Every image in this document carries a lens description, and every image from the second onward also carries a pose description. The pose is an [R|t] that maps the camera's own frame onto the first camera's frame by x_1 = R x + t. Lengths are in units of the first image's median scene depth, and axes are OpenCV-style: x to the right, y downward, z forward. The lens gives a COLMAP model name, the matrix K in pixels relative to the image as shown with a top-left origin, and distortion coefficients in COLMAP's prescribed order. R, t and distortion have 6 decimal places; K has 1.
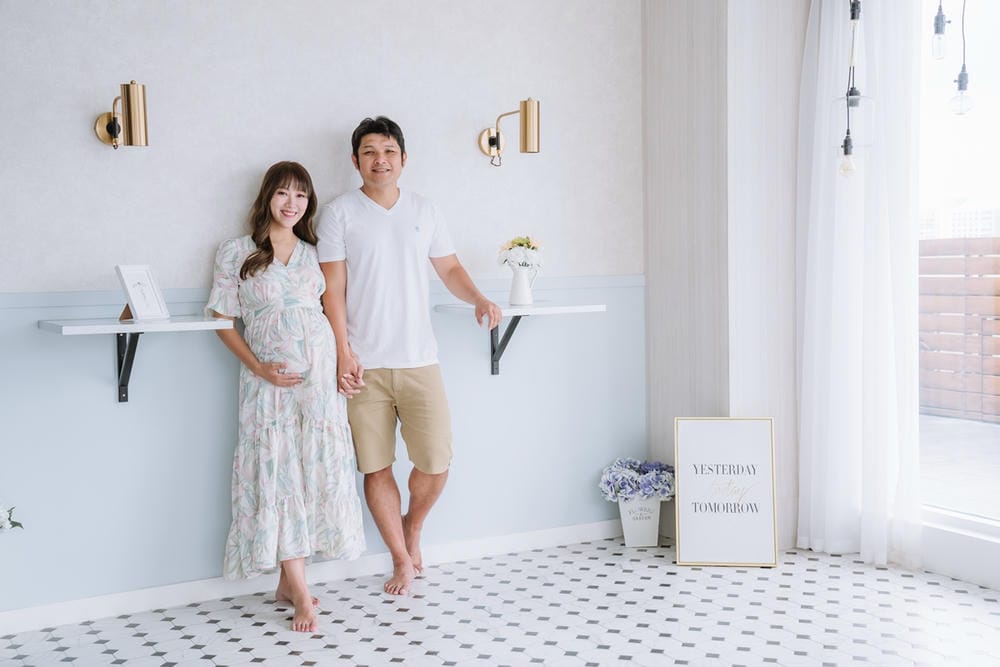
lens RADIAL K [[1239.6, 0, 498.6], [0, 1239.6, 340.9], [0, 0, 1]] dist [0.113336, 0.000000]
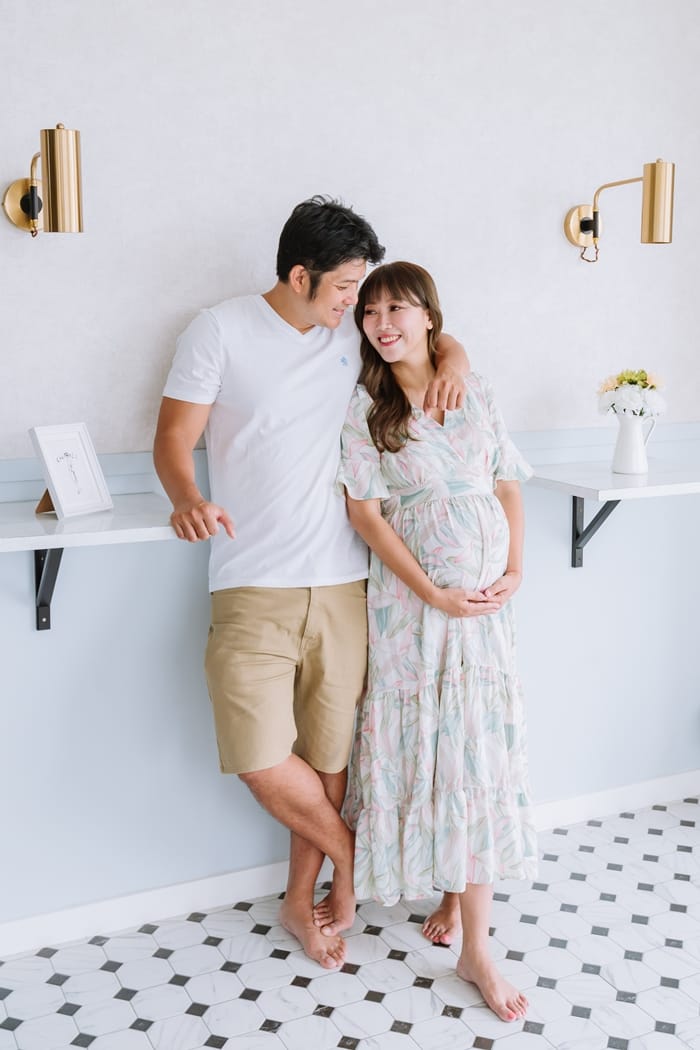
lens RADIAL K [[1160.6, 0, 340.6], [0, 1160.6, 484.8], [0, 0, 1]] dist [-0.087656, 0.000000]
pose [[0.998560, 0.015846, -0.051250, -0.107196], [-0.012985, 0.998364, 0.055679, -0.056055], [0.052048, -0.054933, 0.997133, 0.383228]]
